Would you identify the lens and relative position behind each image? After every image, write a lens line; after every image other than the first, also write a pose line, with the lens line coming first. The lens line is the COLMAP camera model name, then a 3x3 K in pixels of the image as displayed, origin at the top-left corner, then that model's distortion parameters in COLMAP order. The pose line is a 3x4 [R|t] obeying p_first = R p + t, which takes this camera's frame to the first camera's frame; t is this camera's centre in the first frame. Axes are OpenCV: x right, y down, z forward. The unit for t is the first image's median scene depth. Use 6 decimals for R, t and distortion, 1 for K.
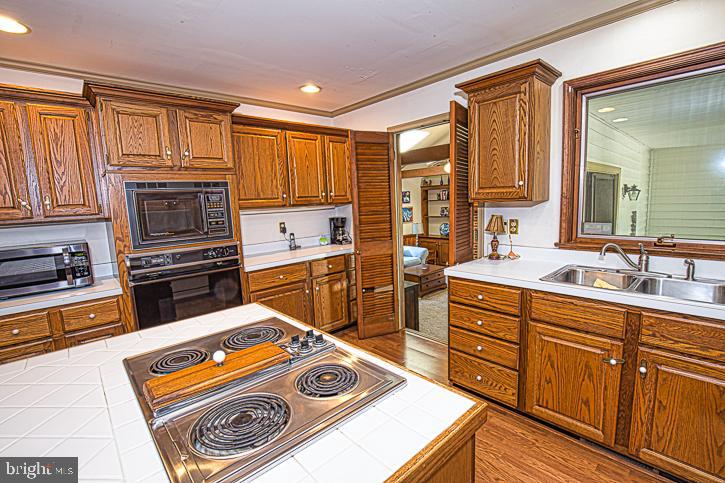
lens RADIAL K [[331.8, 0, 366.9], [0, 331.8, 241.8], [0, 0, 1]] dist [-0.025325, -0.000009]
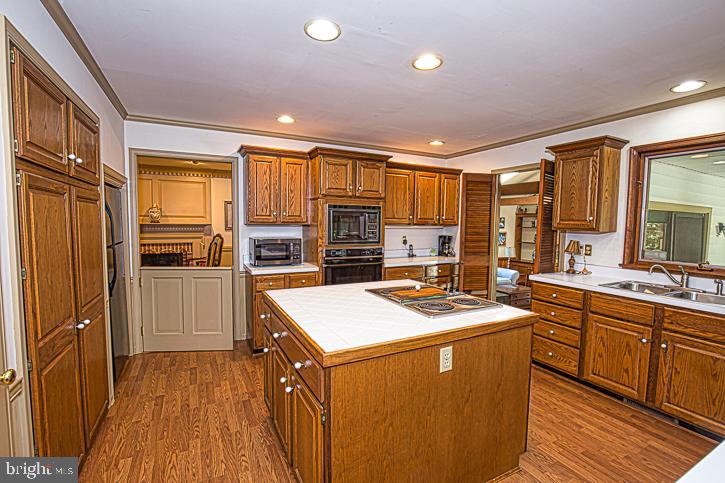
lens RADIAL K [[331.8, 0, 368.3], [0, 331.8, 242.8], [0, 0, 1]] dist [-0.025325, -0.000009]
pose [[0.966818, 0.074726, -0.244294, -0.031726], [-0.089429, 0.994755, -0.049645, 0.022983], [0.239303, 0.069845, 0.968430, -0.144012]]
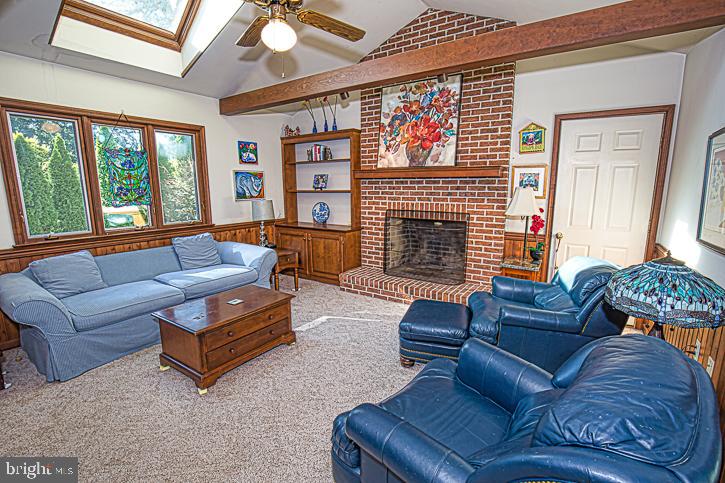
lens RADIAL K [[331.8, 0, 364.0], [0, 331.8, 242.9], [0, 0, 1]] dist [-0.025325, -0.000009]
pose [[0.970318, -0.003615, 0.241804, 0.168632], [-0.007257, 0.999003, 0.044054, -0.011416], [-0.241722, -0.044501, 0.969324, 0.417066]]
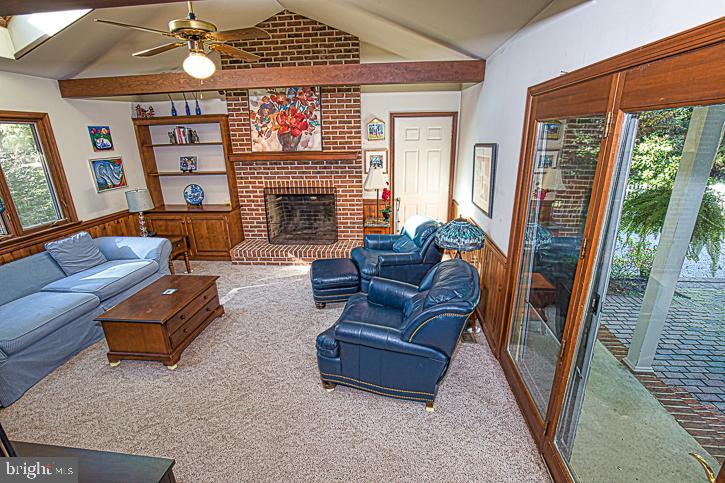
lens RADIAL K [[331.8, 0, 361.1], [0, 331.8, 241.5], [0, 0, 1]] dist [-0.025325, -0.000009]
pose [[0.741872, -0.179082, 0.646185, 0.061796], [0.072591, 0.979463, 0.188105, -0.044785], [-0.666601, -0.092643, 0.739636, 0.353169]]
